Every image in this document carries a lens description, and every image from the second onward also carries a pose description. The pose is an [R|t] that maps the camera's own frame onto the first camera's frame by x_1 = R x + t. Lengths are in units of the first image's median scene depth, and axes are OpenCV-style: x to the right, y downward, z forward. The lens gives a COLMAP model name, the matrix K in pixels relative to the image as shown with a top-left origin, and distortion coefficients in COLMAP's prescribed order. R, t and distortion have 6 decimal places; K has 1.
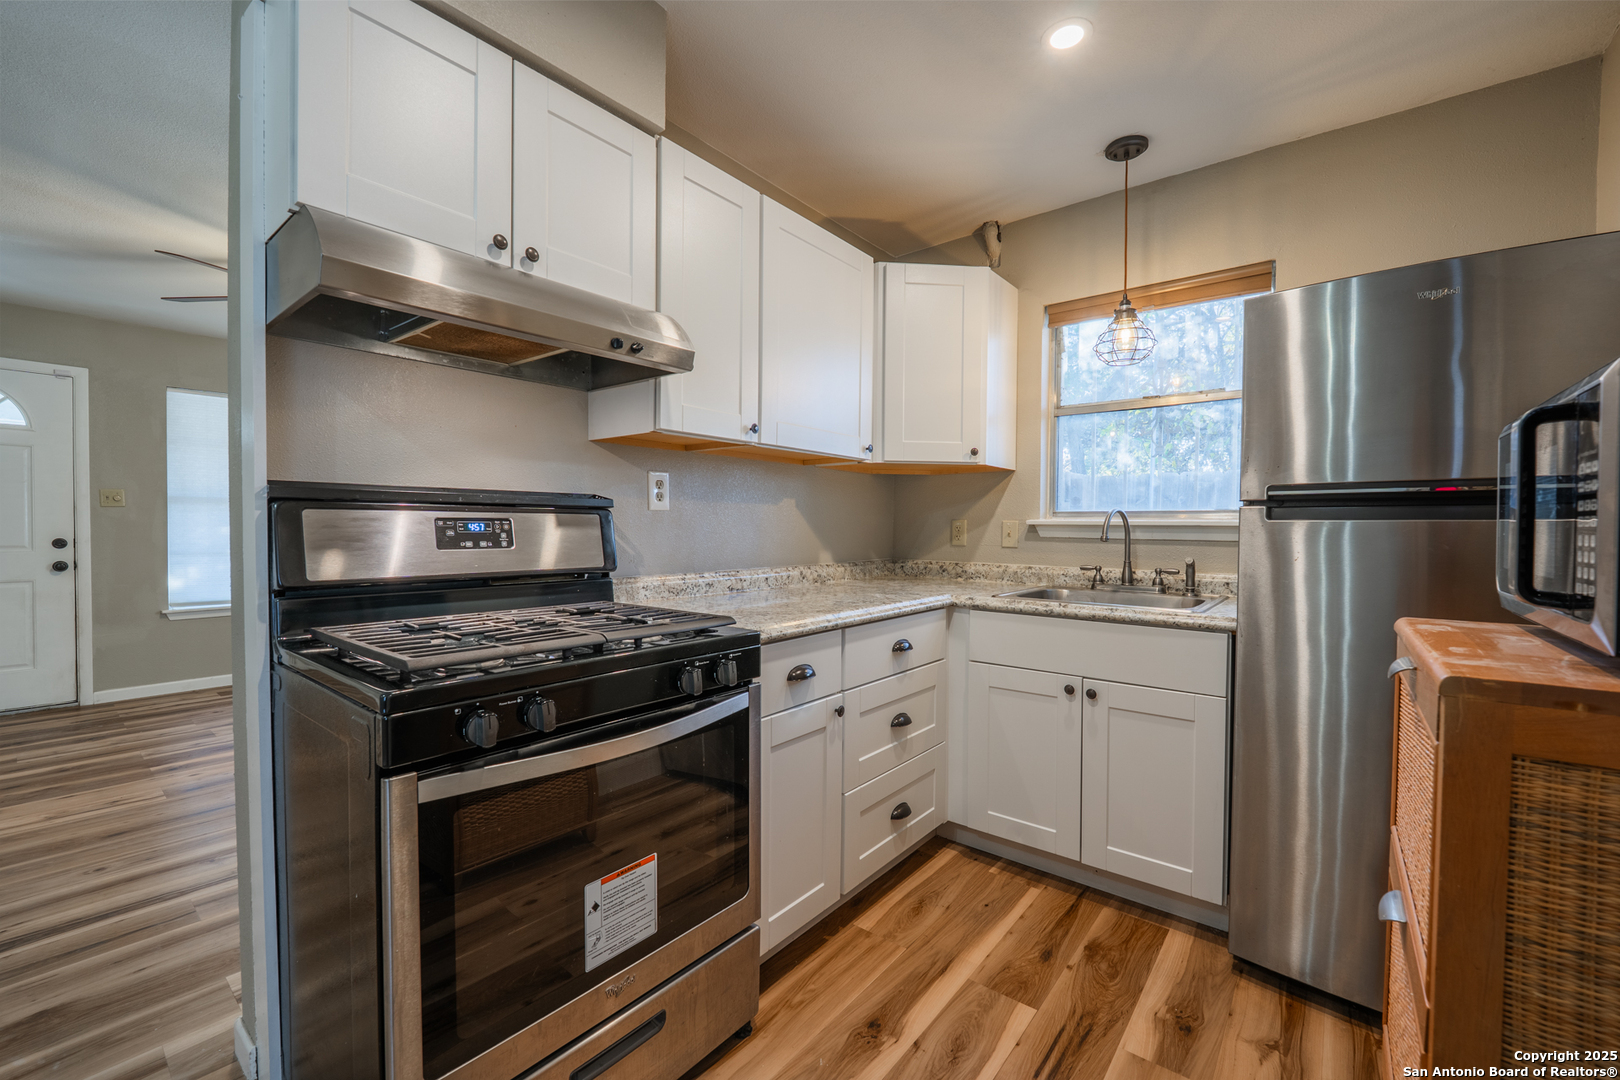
lens RADIAL K [[659.8, 0, 802.1], [0, 659.8, 541.5], [0, 0, 1]] dist [-0.005758, -0.003313]
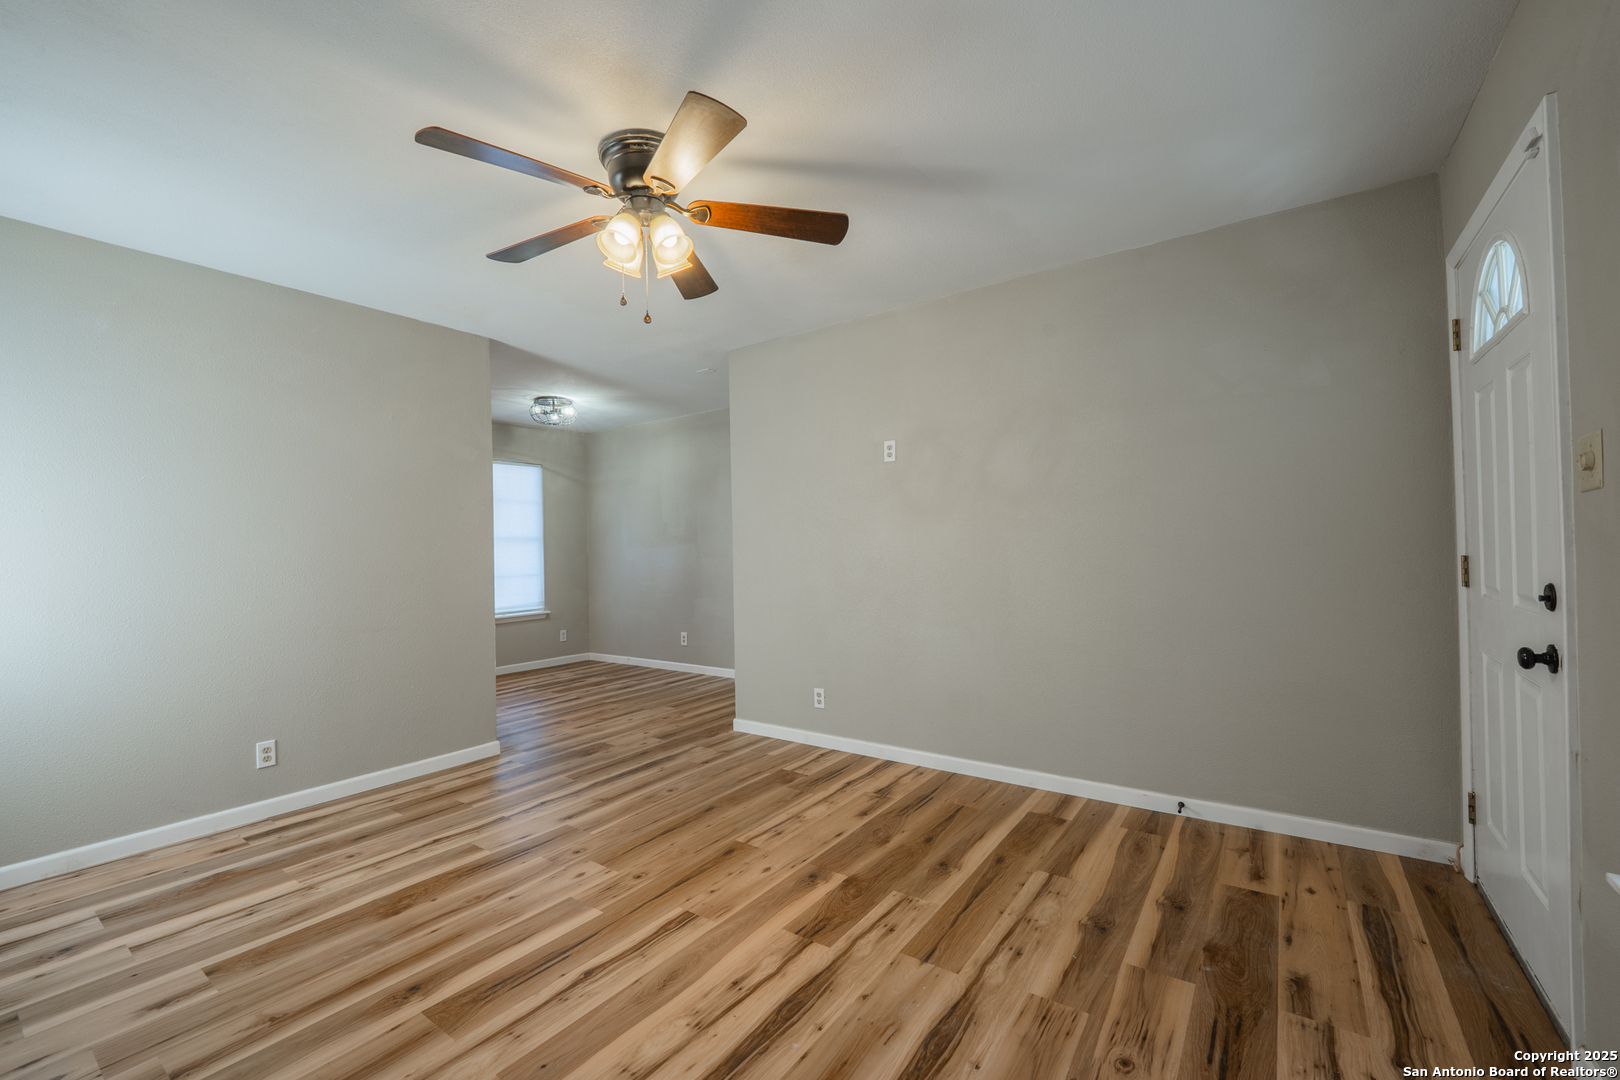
lens RADIAL K [[666.8, 0, 800.4], [0, 666.8, 541.2], [0, 0, 1]] dist [-0.003745, -0.004477]
pose [[-0.997916, 0.014678, -0.062833, -1.247962], [0.014014, 0.999841, 0.010999, -0.070956], [0.062985, 0.010096, -0.997963, 2.443457]]
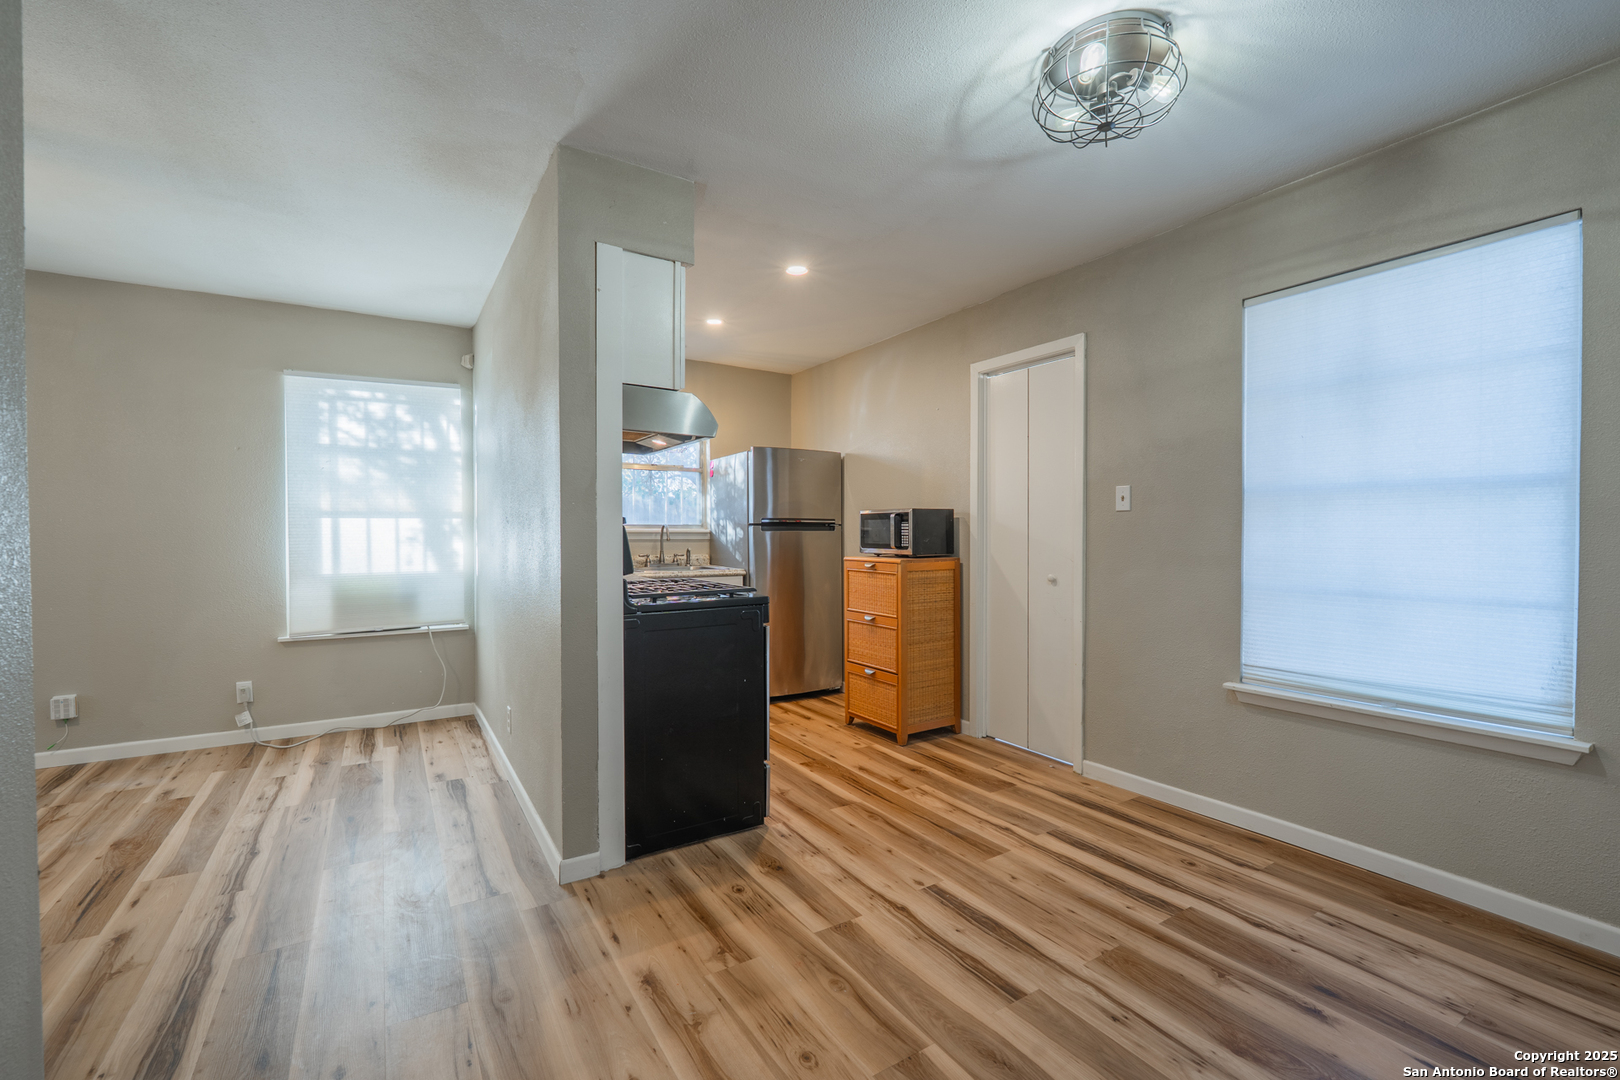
lens RADIAL K [[682.1, 0, 799.0], [0, 682.1, 539.4], [0, 0, 1]] dist [-0.008188, -0.001107]
pose [[0.327534, -0.018267, 0.944663, -1.391022], [0.022577, 0.999679, 0.011503, -0.019796], [-0.944570, 0.017560, 0.327841, -0.043699]]
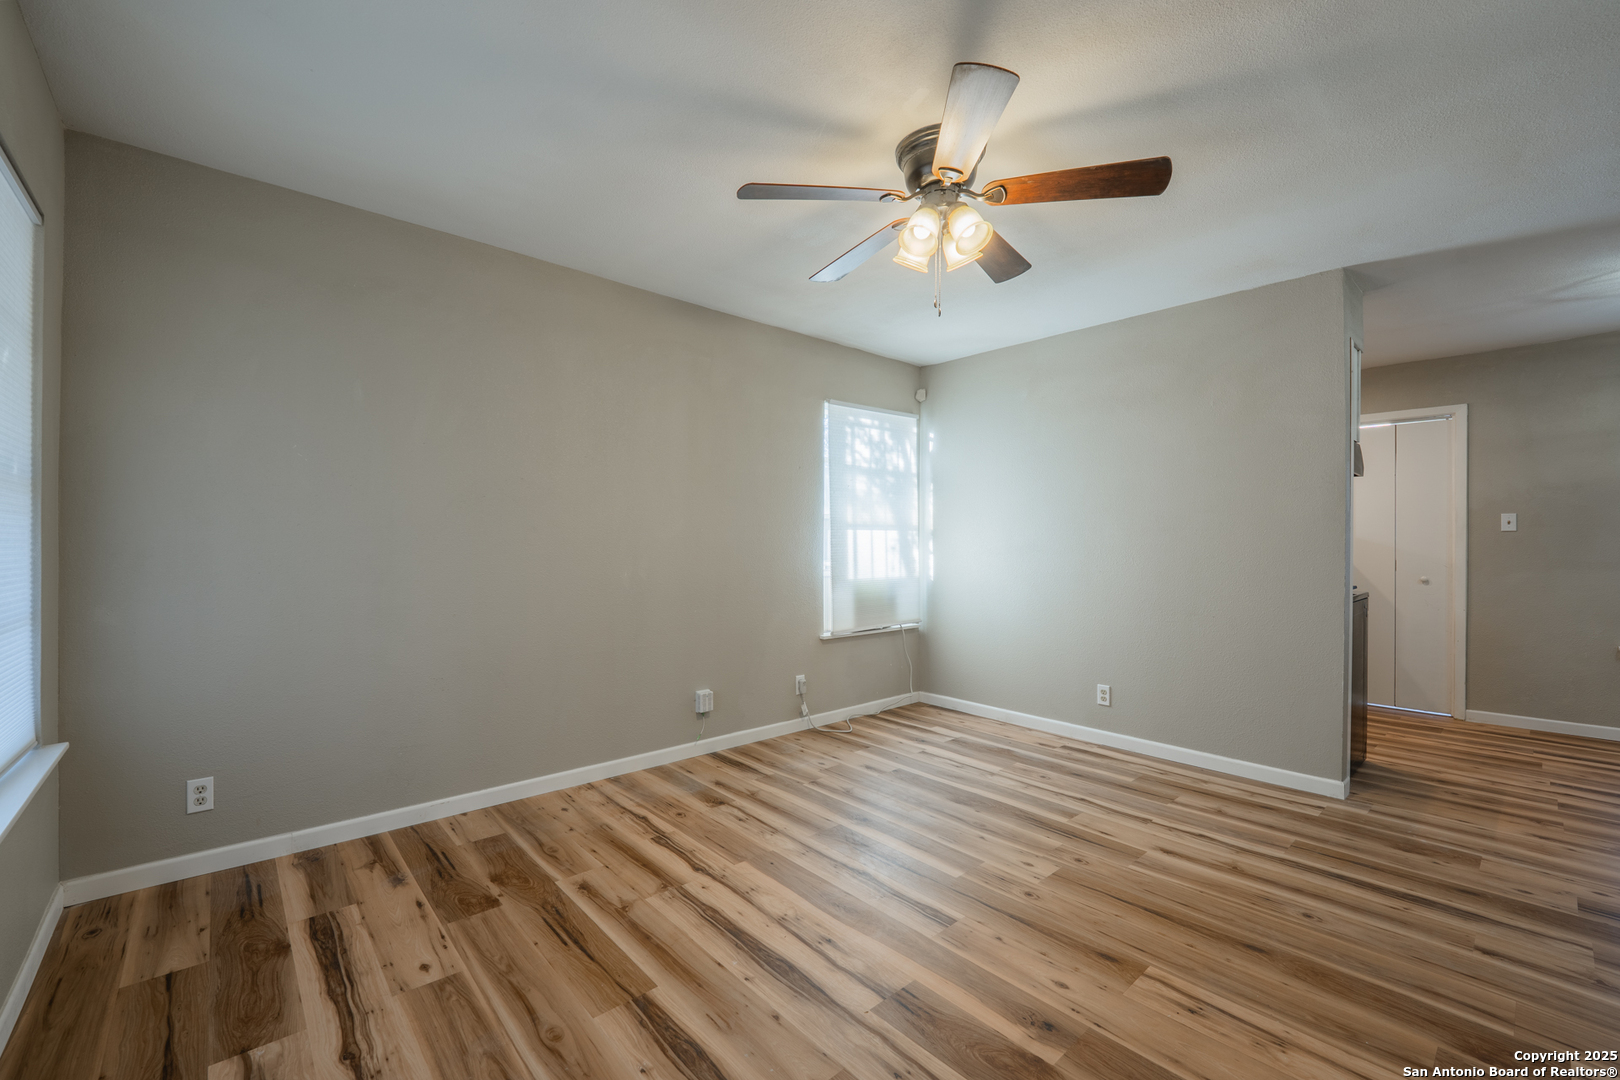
lens RADIAL K [[666.8, 0, 800.4], [0, 666.8, 541.2], [0, 0, 1]] dist [-0.003745, -0.004477]
pose [[0.157790, -0.005787, 0.987456, -2.084915], [0.015523, 0.999874, 0.003379, -0.056609], [-0.987351, 0.014795, 0.157860, 1.524190]]
